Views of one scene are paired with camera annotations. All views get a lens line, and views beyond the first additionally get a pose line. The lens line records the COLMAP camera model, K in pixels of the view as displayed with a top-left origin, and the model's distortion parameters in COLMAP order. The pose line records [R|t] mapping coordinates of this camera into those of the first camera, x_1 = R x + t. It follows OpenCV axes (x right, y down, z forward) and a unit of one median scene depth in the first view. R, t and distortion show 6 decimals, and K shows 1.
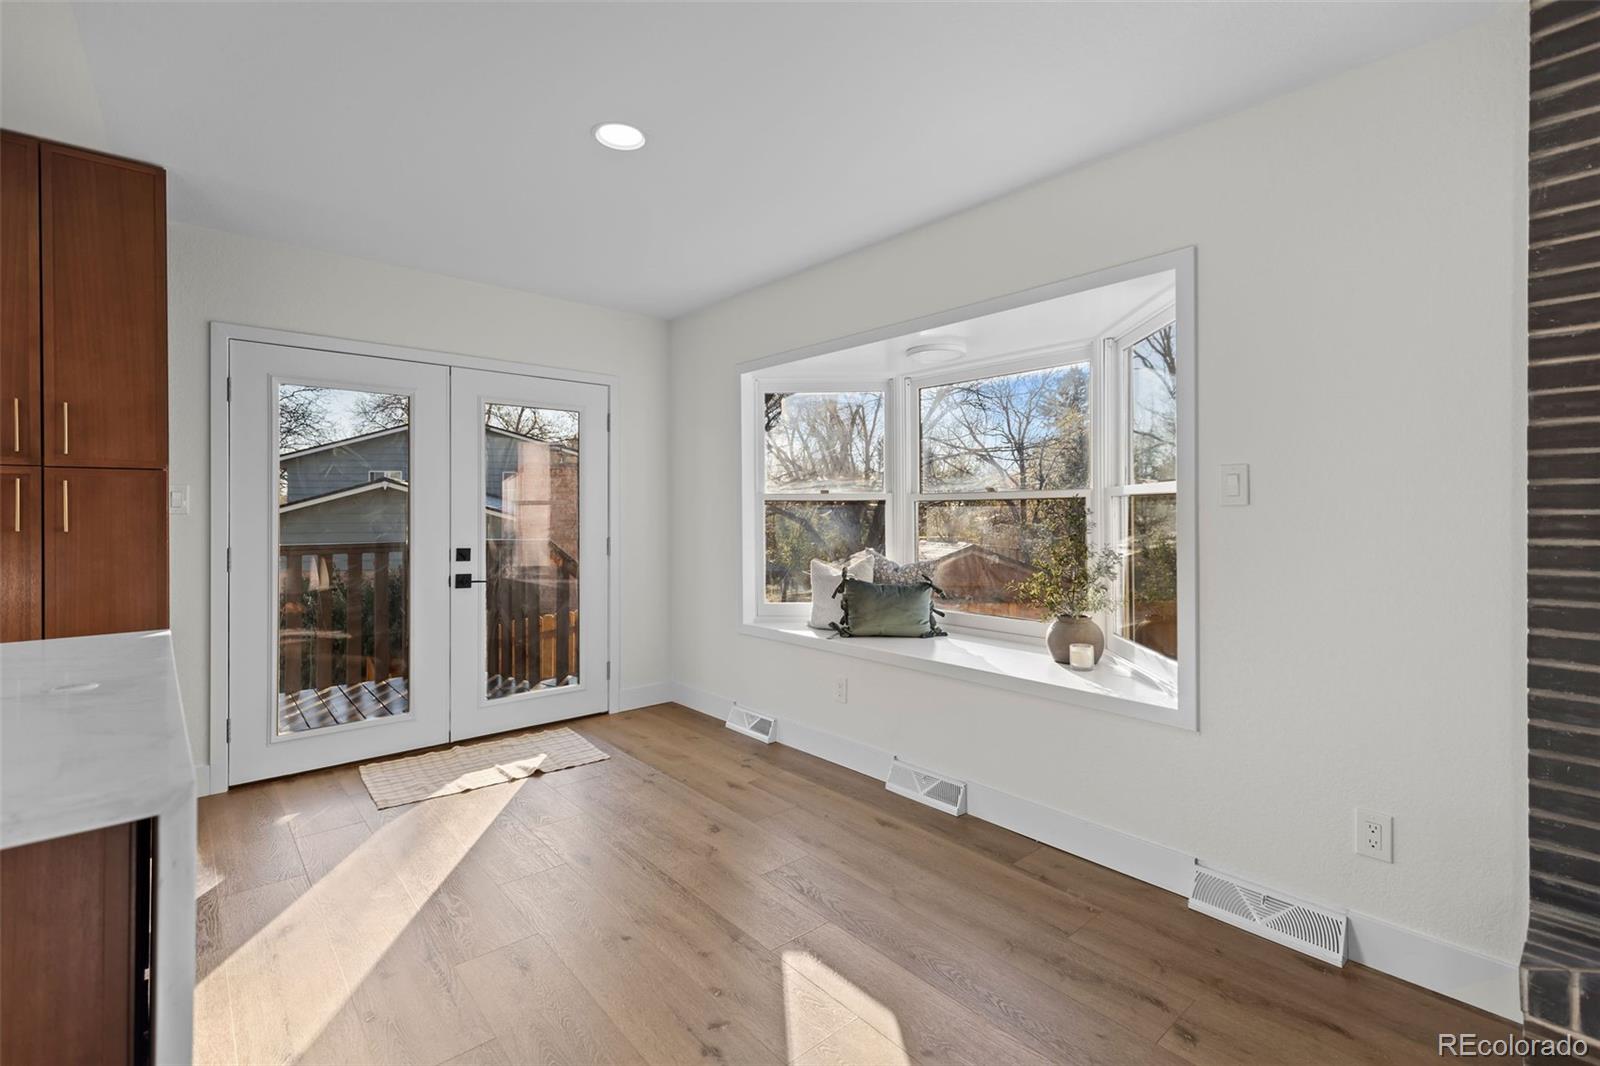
lens RADIAL K [[716.0, 0, 800.4], [0, 716.0, 516.7], [0, 0, 1]] dist [0.005356, 0.000181]
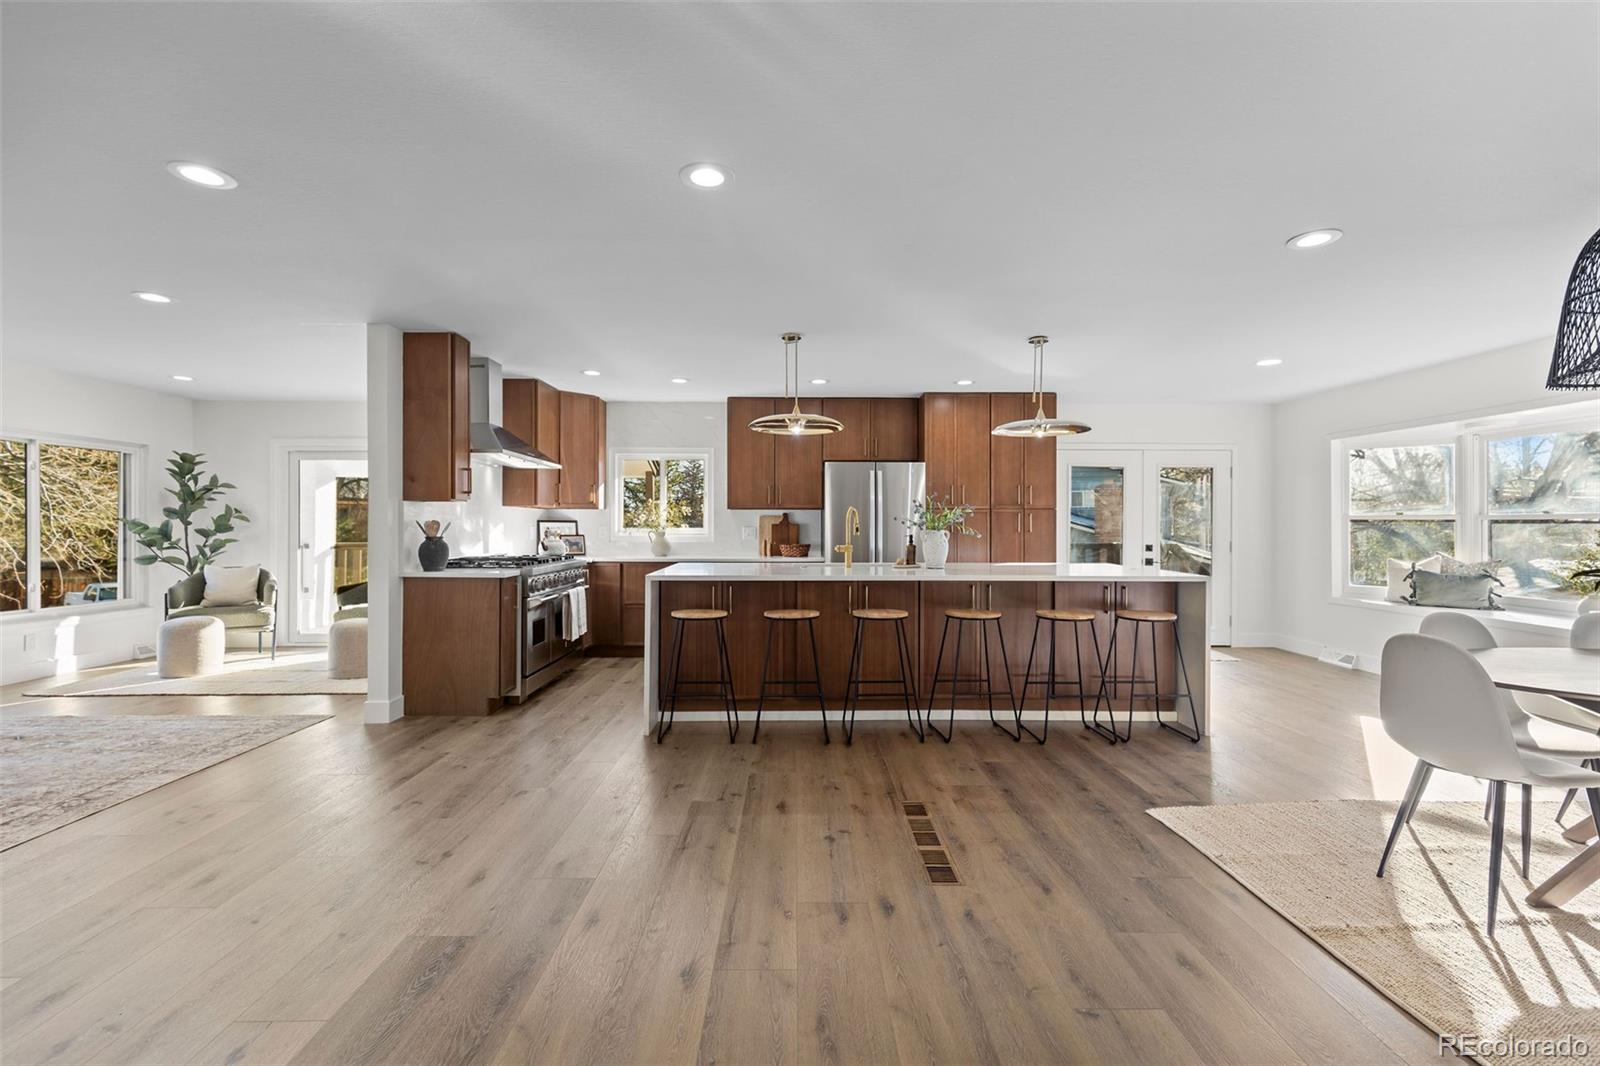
lens RADIAL K [[712.1, 0, 798.3], [0, 712.1, 523.5], [0, 0, 1]] dist [0.006563, 0.000415]
pose [[0.761666, 0.003033, -0.647962, 0.050524], [-0.008340, 0.999952, -0.005122, 0.004766], [0.647916, 0.009305, 0.761655, -1.077595]]
